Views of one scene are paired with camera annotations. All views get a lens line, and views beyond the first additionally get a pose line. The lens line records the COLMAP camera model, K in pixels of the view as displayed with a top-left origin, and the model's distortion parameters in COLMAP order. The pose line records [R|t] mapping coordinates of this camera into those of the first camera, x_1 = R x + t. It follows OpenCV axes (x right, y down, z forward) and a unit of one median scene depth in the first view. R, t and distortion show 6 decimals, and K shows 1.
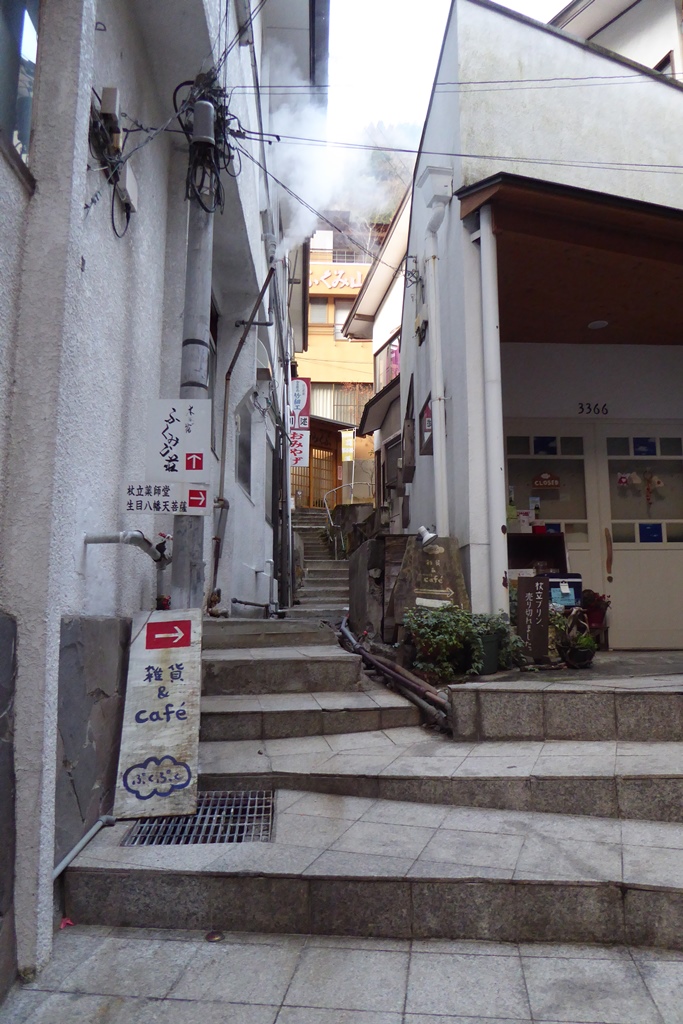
lens RADIAL K [[733.7, 0, 342.8], [0, 733.7, 517.7], [0, 0, 1]] dist [-0.024388, 0.007950]
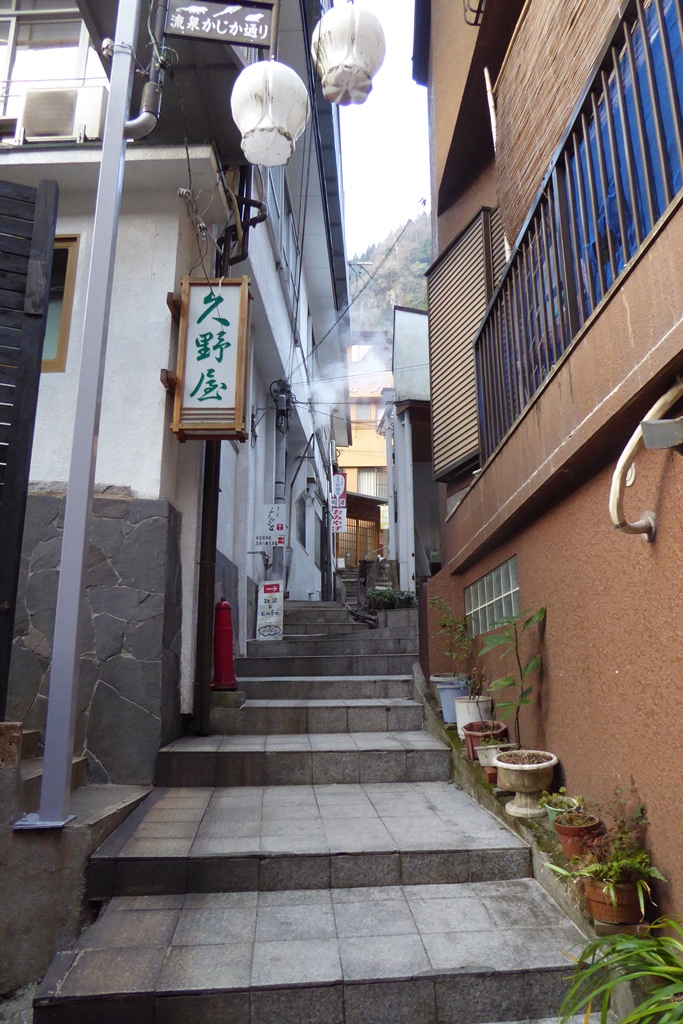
lens RADIAL K [[733.7, 0, 342.1], [0, 733.7, 511.2], [0, 0, 1]] dist [-0.024388, 0.007950]
pose [[0.995997, -0.022733, -0.086446, 0.192085], [0.013590, 0.994388, -0.104920, 0.111893], [0.088346, 0.103326, 0.990716, -1.225050]]
